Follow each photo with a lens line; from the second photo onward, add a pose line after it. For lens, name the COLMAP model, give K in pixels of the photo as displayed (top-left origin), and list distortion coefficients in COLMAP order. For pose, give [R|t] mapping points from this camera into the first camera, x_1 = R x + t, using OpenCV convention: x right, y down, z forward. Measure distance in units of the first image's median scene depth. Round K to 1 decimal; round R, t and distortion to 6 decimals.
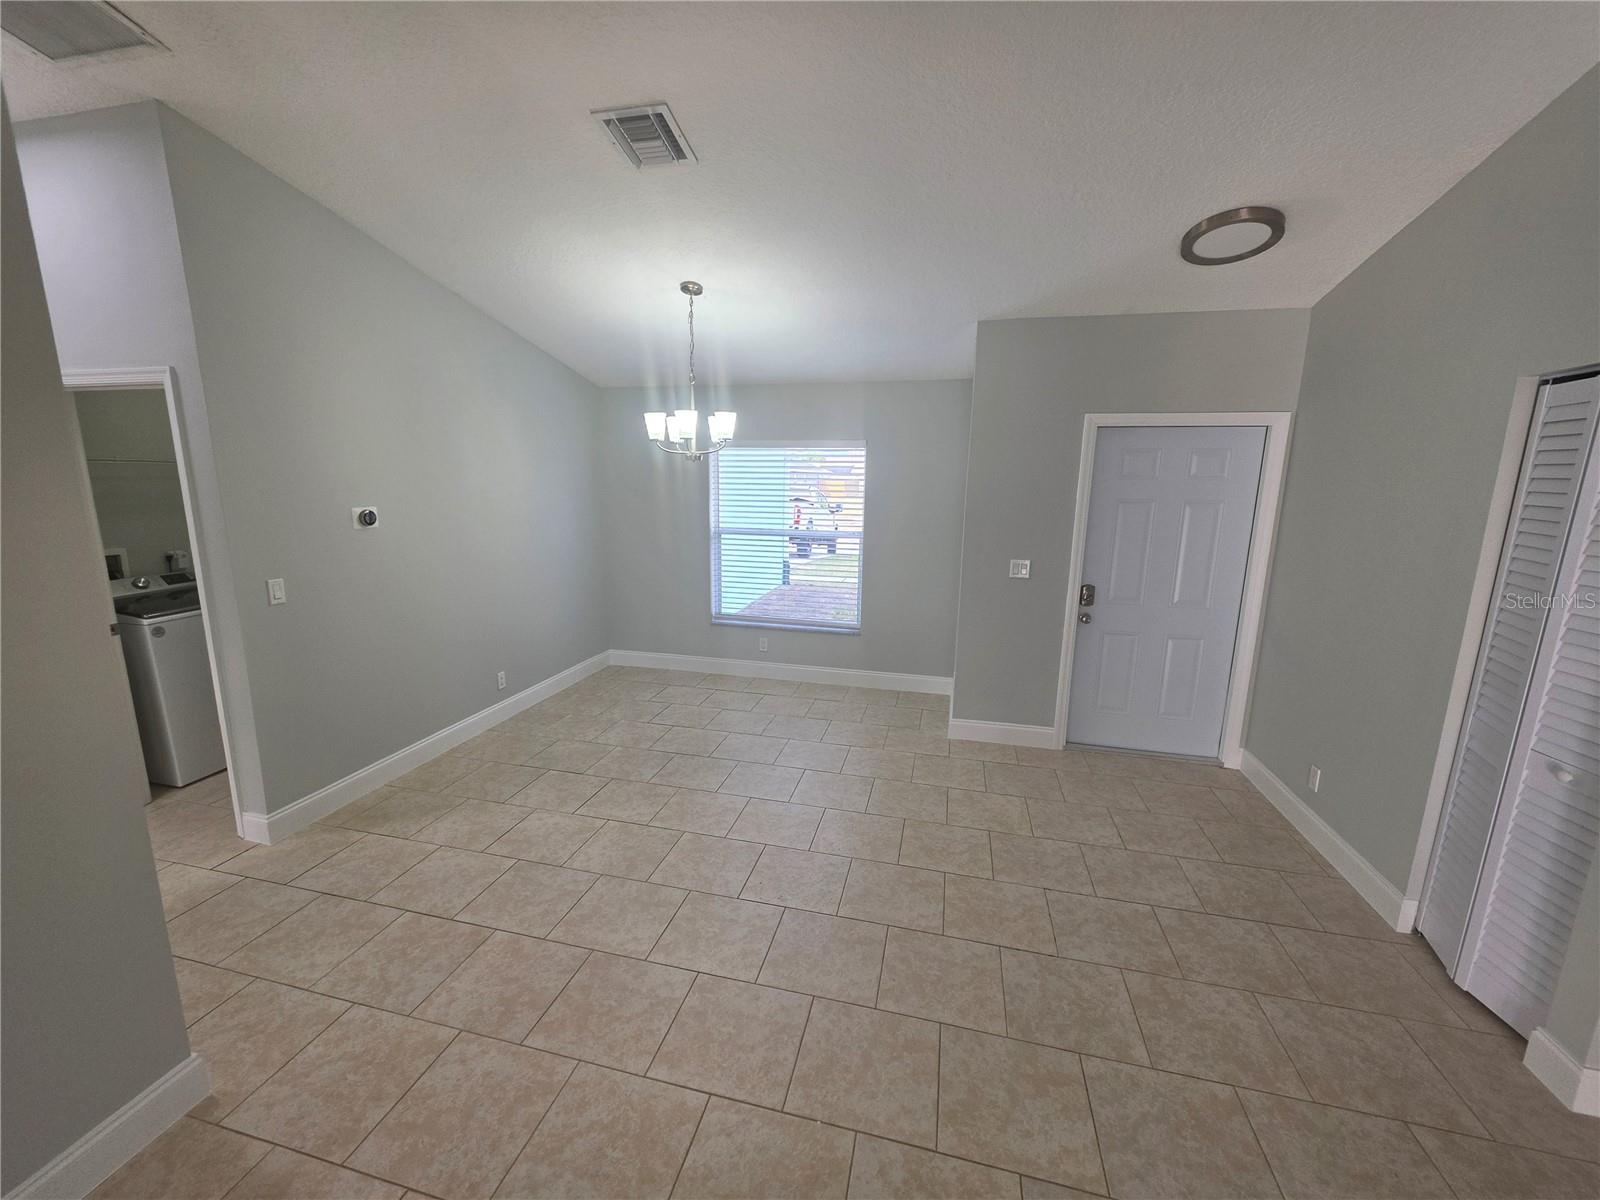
lens RADIAL K [[642.7, 0, 797.6], [0, 642.7, 602.0], [0, 0, 1]] dist [0.000749, -0.000788]
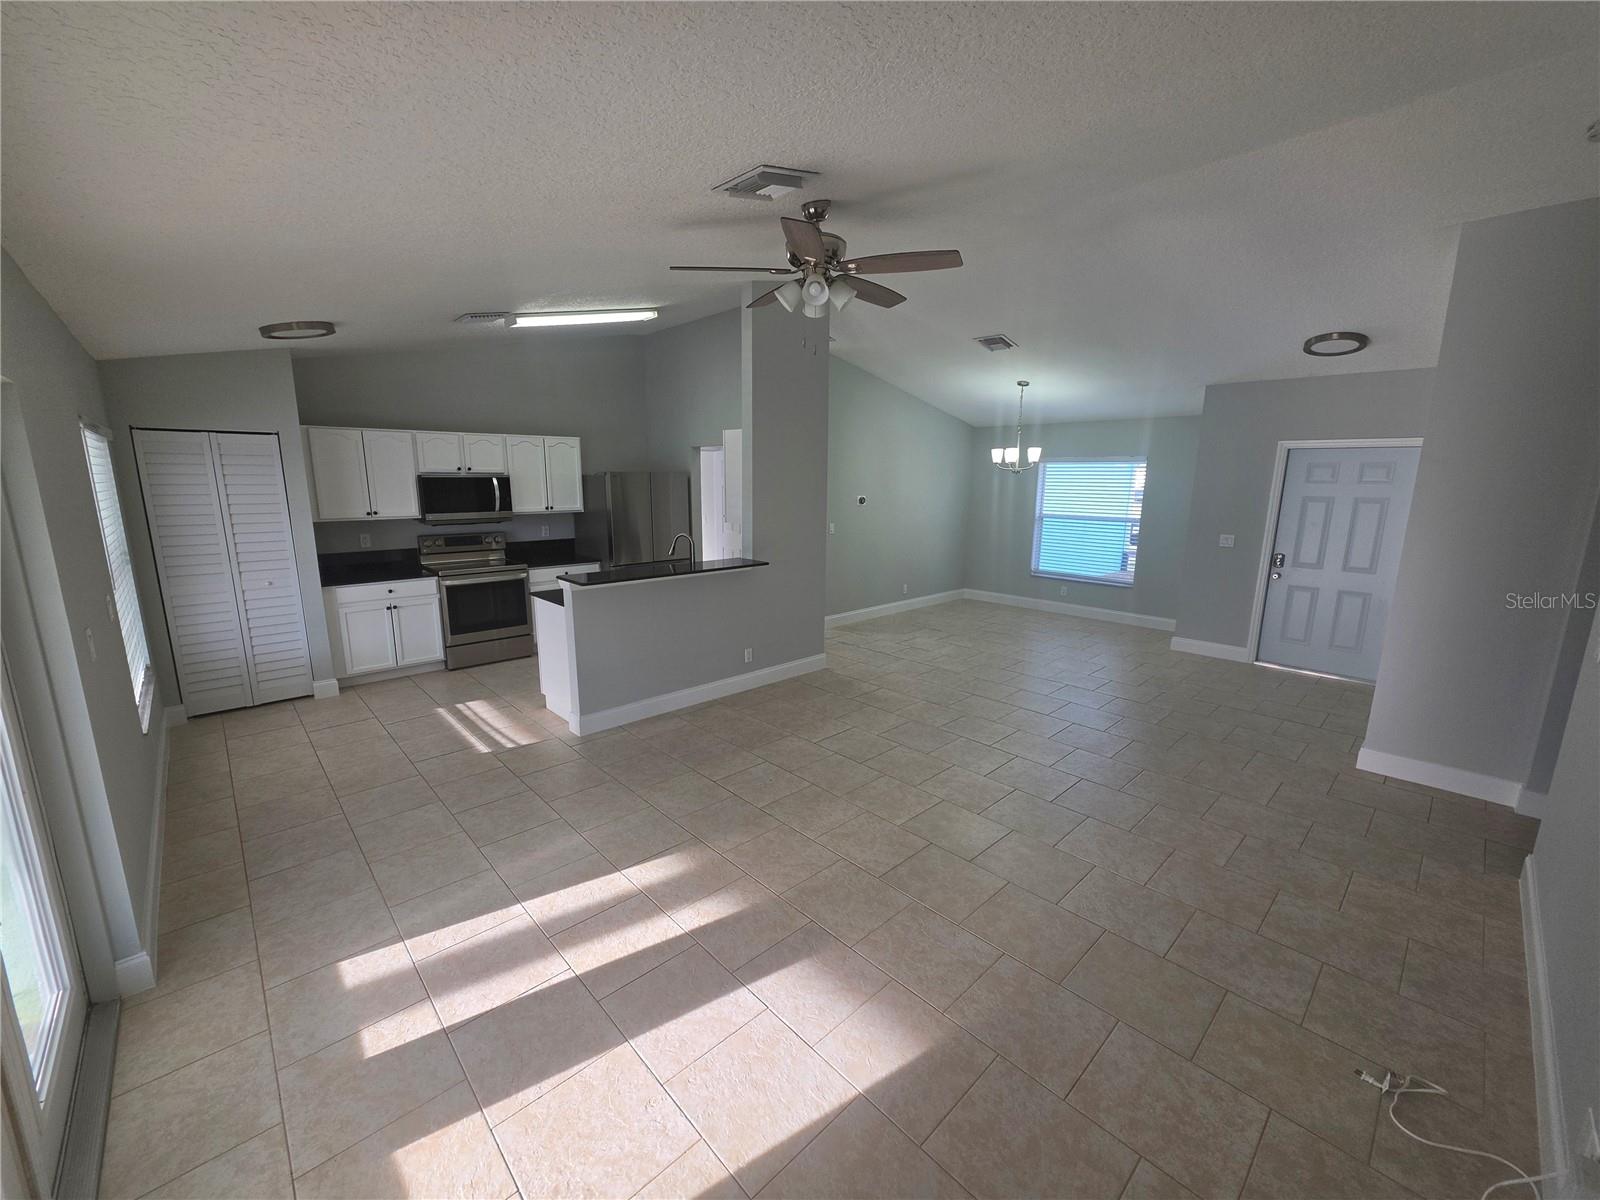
lens RADIAL K [[642.7, 0, 794.0], [0, 642.7, 598.6], [0, 0, 1]] dist [0.000749, -0.000788]
pose [[0.838601, 0.095911, -0.536236, 0.341512], [-0.100056, 0.994751, 0.021446, 0.171674], [0.535479, 0.035669, 0.843795, -0.933114]]
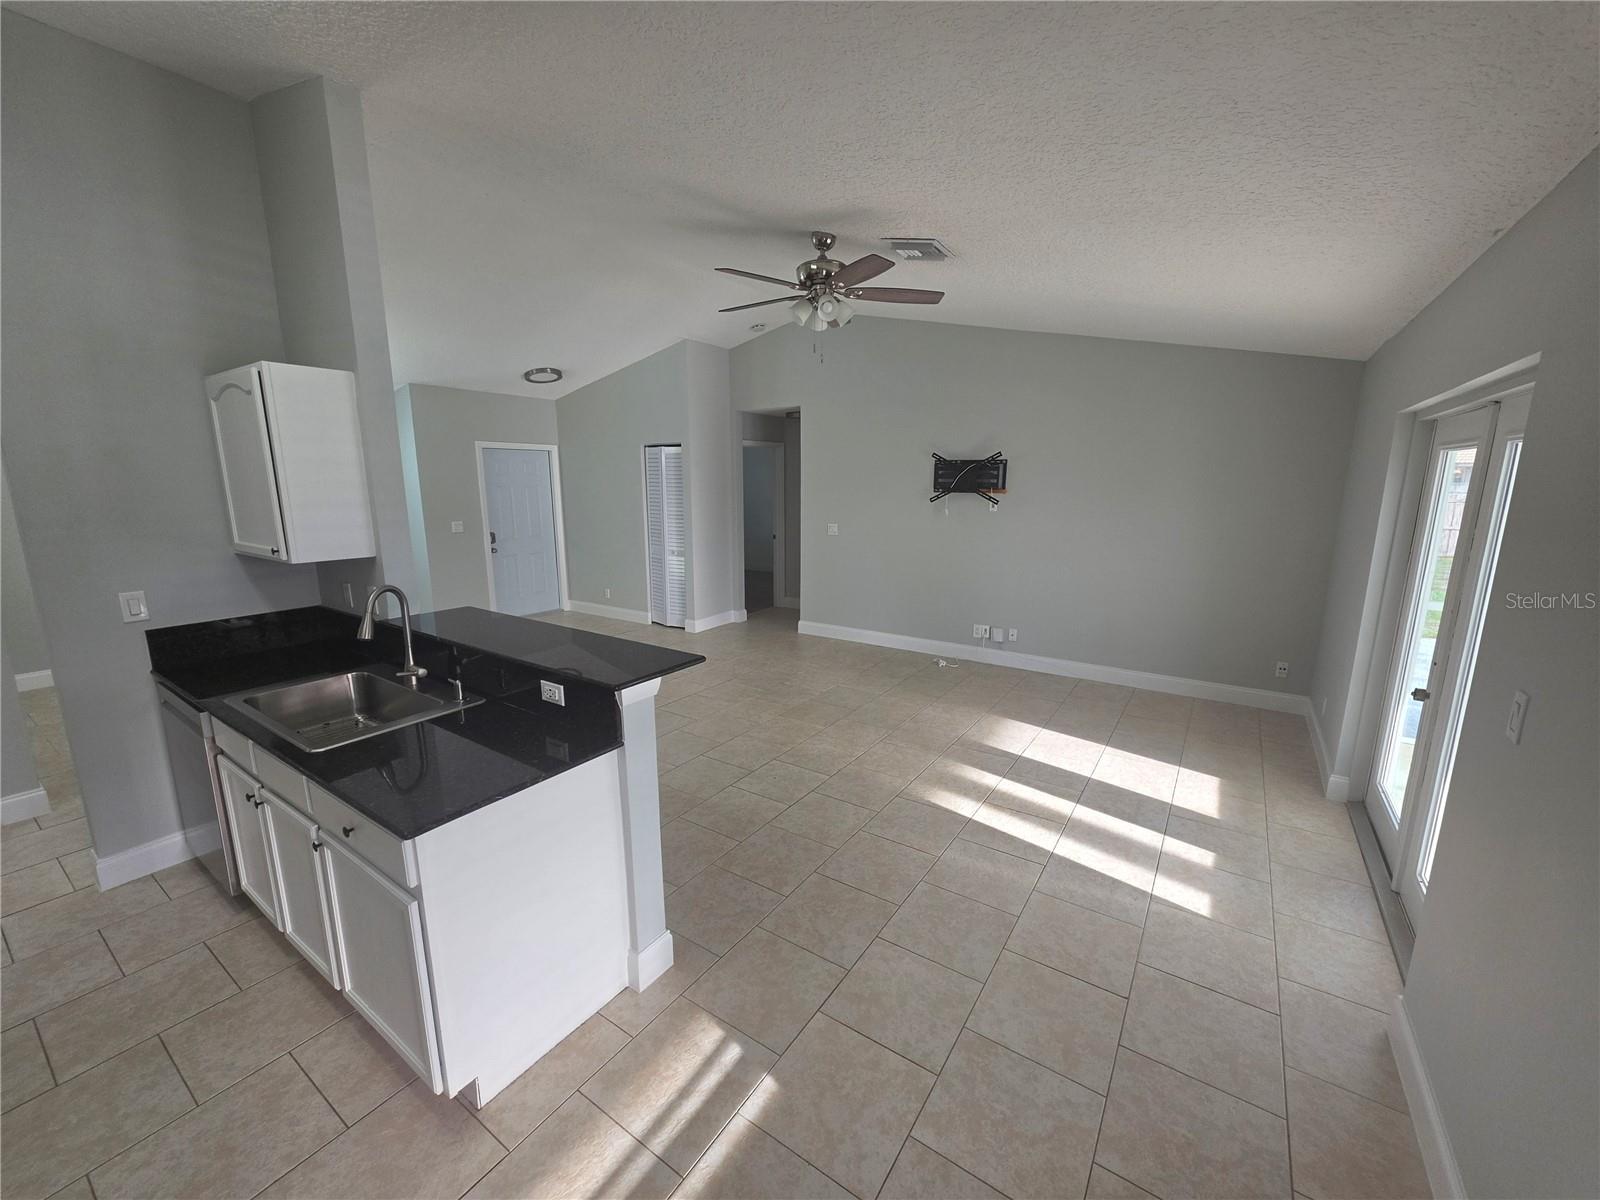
lens RADIAL K [[642.7, 0, 795.4], [0, 642.7, 601.7], [0, 0, 1]] dist [0.000749, -0.000788]
pose [[0.343408, -0.188713, 0.920032, -1.070634], [0.183100, 0.974261, 0.131493, 0.092299], [-0.921165, 0.123302, 0.369122, -0.510145]]
